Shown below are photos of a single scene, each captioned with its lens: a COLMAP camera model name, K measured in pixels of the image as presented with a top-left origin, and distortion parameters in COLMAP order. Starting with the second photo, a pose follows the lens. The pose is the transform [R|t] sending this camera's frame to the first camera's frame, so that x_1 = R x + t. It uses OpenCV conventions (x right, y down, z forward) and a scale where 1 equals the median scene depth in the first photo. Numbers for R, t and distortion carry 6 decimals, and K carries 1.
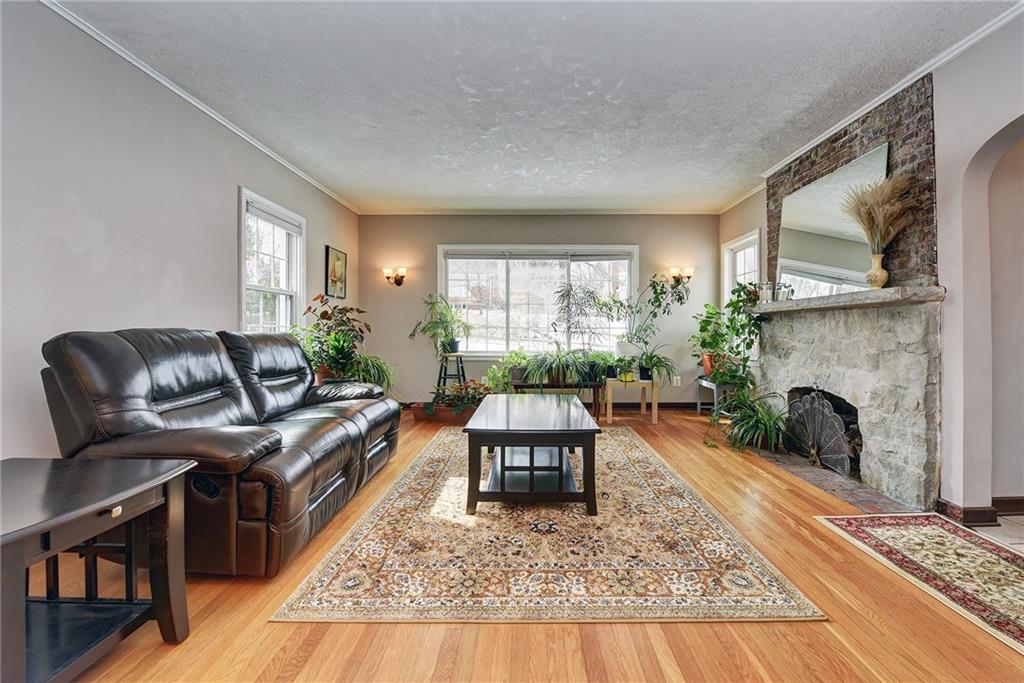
lens RADIAL K [[413.2, 0, 512.6], [0, 413.2, 319.5], [0, 0, 1]] dist [-0.022056, -0.000259]
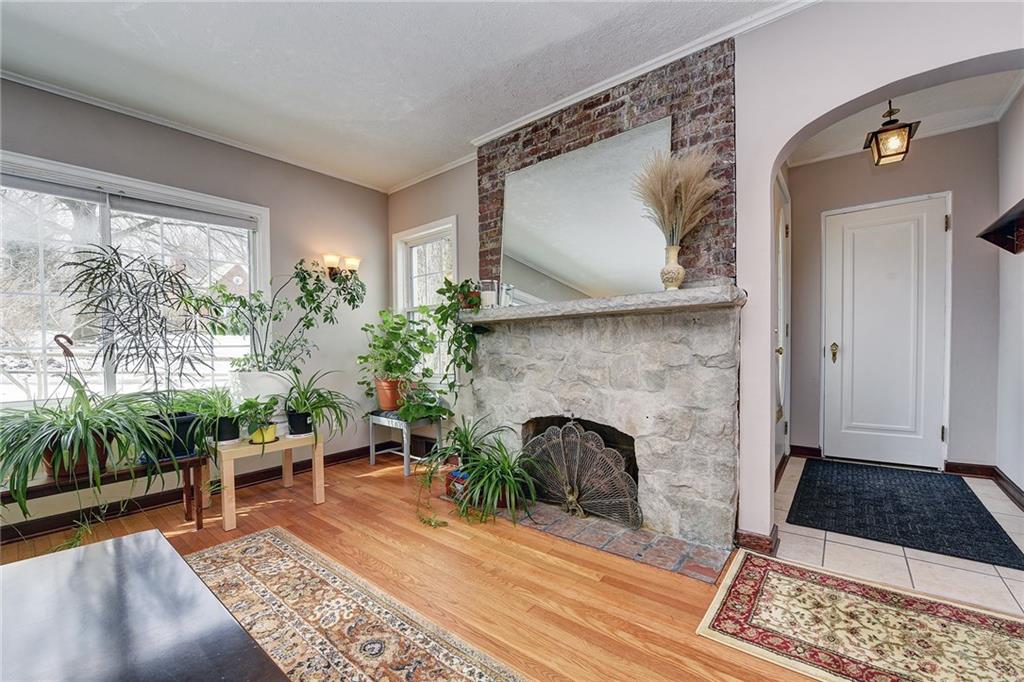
lens RADIAL K [[391.3, 0, 524.7], [0, 391.3, 353.5], [0, 0, 1]] dist [-0.018779, -0.000164]
pose [[0.561689, -0.028881, 0.826844, 0.074685], [-0.001665, 0.999349, 0.036038, 0.019501], [-0.827347, -0.021619, 0.561275, 0.668106]]
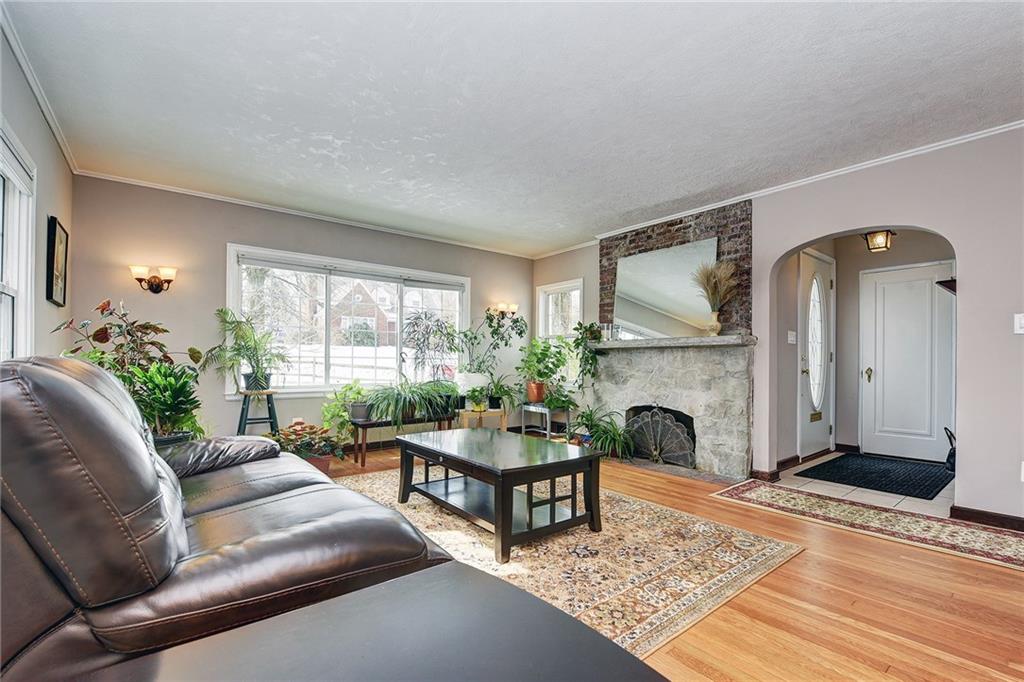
lens RADIAL K [[441.0, 0, 481.1], [0, 441.0, 349.4], [0, 0, 1]] dist [-0.016291, -0.000290]
pose [[0.788450, 0.021518, 0.614722, -0.623075], [-0.023282, 0.999716, -0.005133, 0.003390], [-0.614657, -0.010265, 0.788727, 0.217161]]
